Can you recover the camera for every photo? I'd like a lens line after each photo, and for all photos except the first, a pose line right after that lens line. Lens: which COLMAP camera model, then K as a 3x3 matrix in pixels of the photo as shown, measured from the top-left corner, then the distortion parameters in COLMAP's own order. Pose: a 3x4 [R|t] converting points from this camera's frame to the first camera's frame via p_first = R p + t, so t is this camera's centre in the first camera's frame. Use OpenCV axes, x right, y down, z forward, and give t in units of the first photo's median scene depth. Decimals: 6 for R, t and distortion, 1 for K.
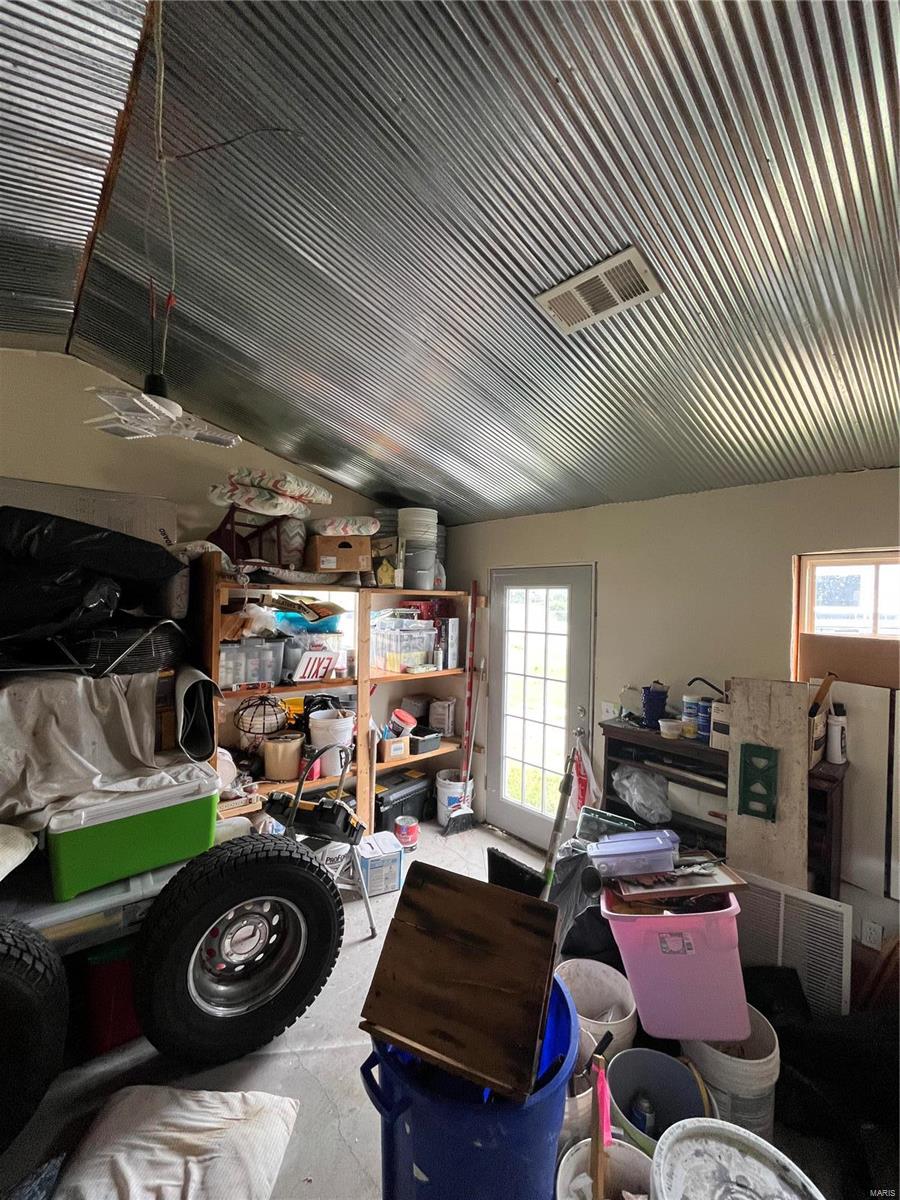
lens RADIAL K [[483.3, 0, 449.8], [0, 483.3, 601.8], [0, 0, 1]] dist [-0.007406, -0.000442]
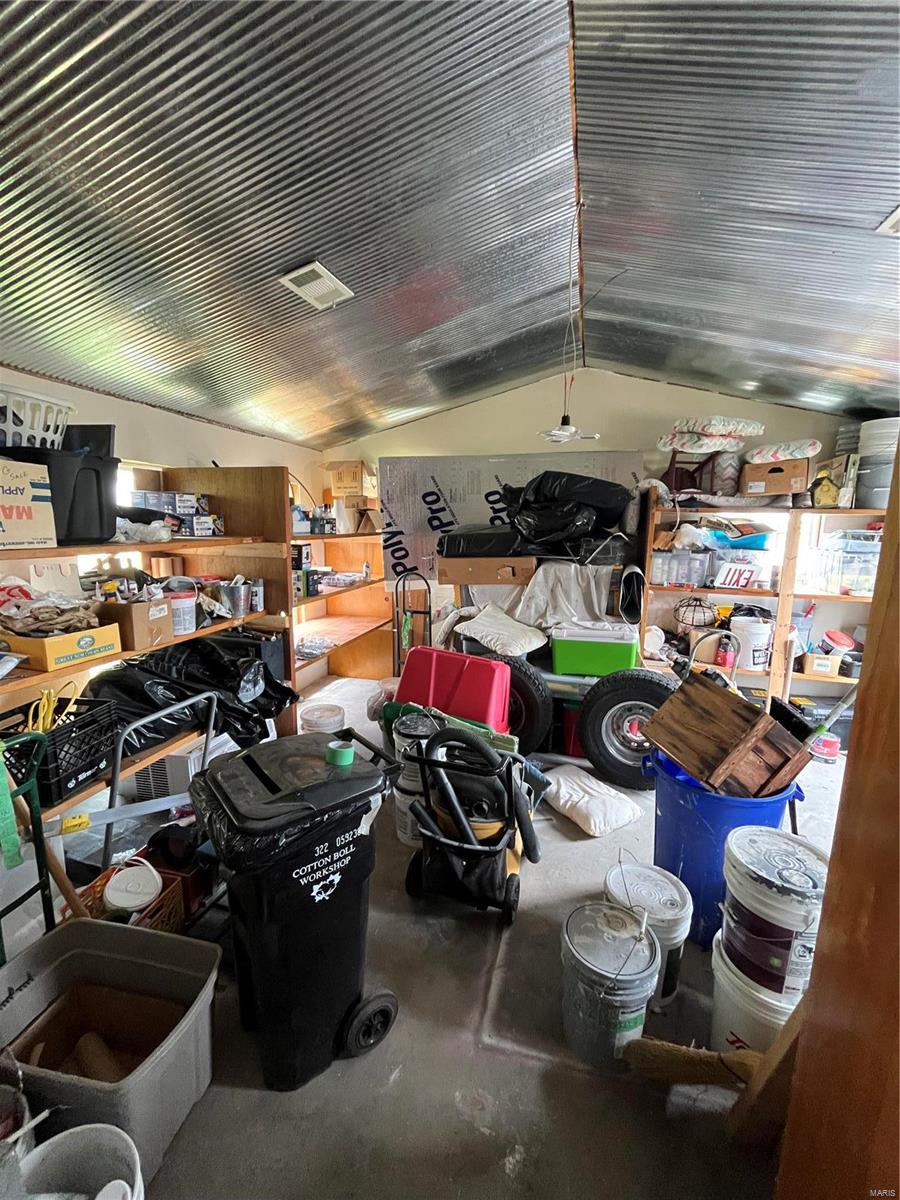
lens RADIAL K [[483.3, 0, 449.5], [0, 483.3, 599.8], [0, 0, 1]] dist [-0.007406, -0.000442]
pose [[0.525030, 0.118149, -0.842843, 0.370816], [-0.005392, 0.990759, 0.135525, 0.033053], [0.851067, -0.066610, 0.520815, -0.241054]]
